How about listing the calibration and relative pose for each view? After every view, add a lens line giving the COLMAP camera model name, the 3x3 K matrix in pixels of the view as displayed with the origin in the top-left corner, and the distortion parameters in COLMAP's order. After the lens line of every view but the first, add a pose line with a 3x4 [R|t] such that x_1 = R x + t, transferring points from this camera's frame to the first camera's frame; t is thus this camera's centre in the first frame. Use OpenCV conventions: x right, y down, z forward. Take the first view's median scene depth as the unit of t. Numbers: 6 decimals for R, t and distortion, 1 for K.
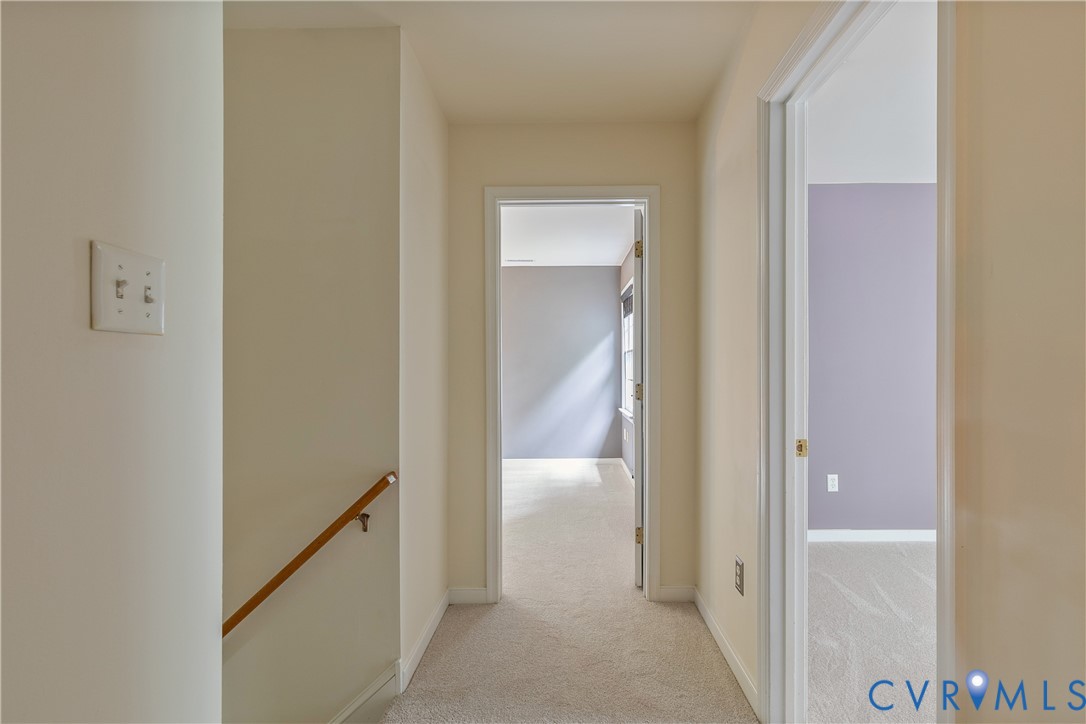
lens RADIAL K [[501.0, 0, 546.8], [0, 501.0, 368.2], [0, 0, 1]] dist [-0.000973, -0.003360]
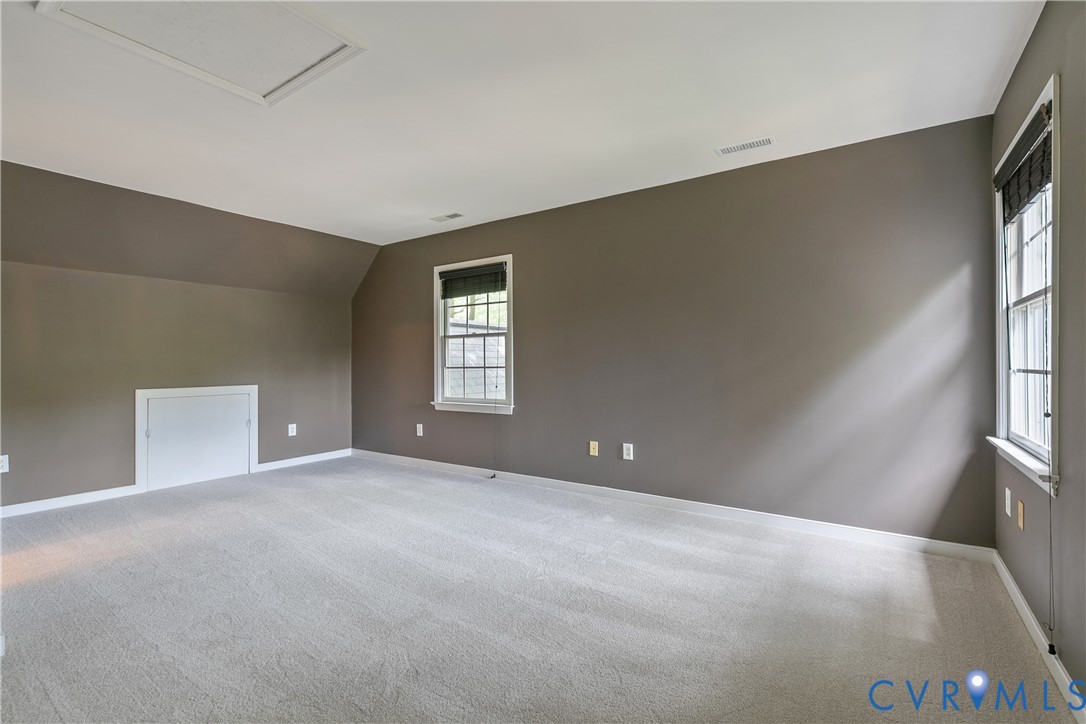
lens RADIAL K [[501.0, 0, 533.7], [0, 501.0, 366.7], [0, 0, 1]] dist [-0.000973, -0.003360]
pose [[0.846400, 0.003202, -0.532538, 0.041690], [0.005216, 0.999884, 0.014303, 0.011971], [0.532522, -0.014884, 0.846285, 0.430414]]
